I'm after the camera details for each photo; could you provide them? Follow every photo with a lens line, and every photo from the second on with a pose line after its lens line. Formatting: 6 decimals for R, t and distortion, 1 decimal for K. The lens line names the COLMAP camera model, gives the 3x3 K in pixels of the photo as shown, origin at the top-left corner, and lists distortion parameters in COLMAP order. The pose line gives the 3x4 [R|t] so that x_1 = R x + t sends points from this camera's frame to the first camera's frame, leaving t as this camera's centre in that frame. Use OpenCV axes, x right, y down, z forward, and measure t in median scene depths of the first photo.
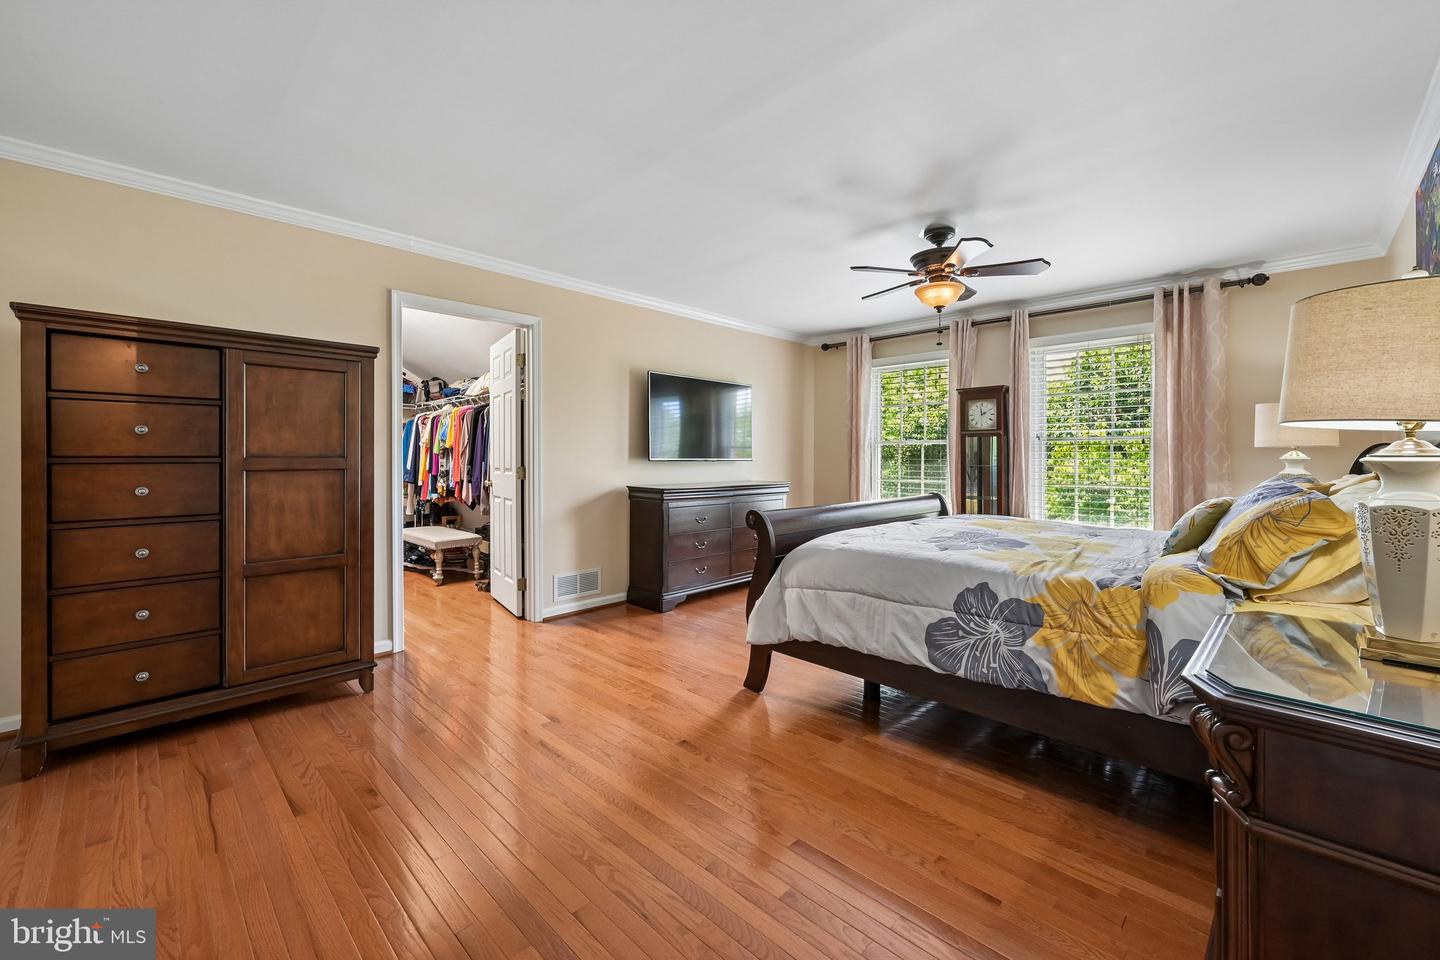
lens RADIAL K [[585.3, 0, 717.0], [0, 585.3, 468.2], [0, 0, 1]] dist [-0.000410, -0.000113]
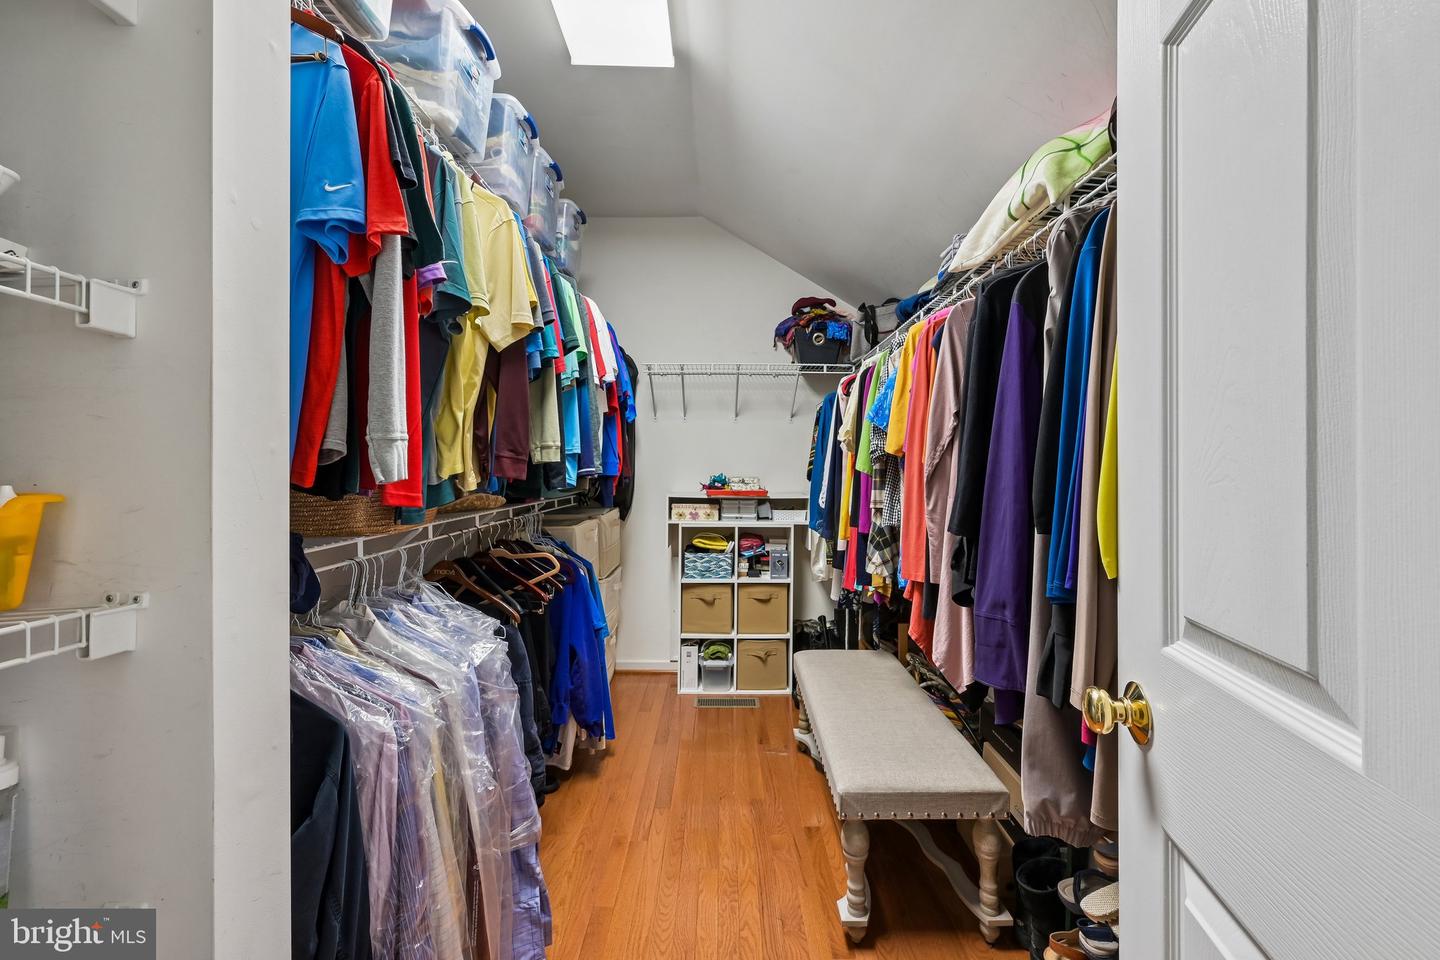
lens RADIAL K [[601.1, 0, 720.0], [0, 601.1, 480.0], [0, 0, 1]] dist [0.000300, 0.000010]
pose [[0.703942, 0.006446, -0.710228, -0.297336], [0.000021, 0.999959, 0.009097, -0.024070], [0.710257, -0.006419, 0.703913, 0.706770]]
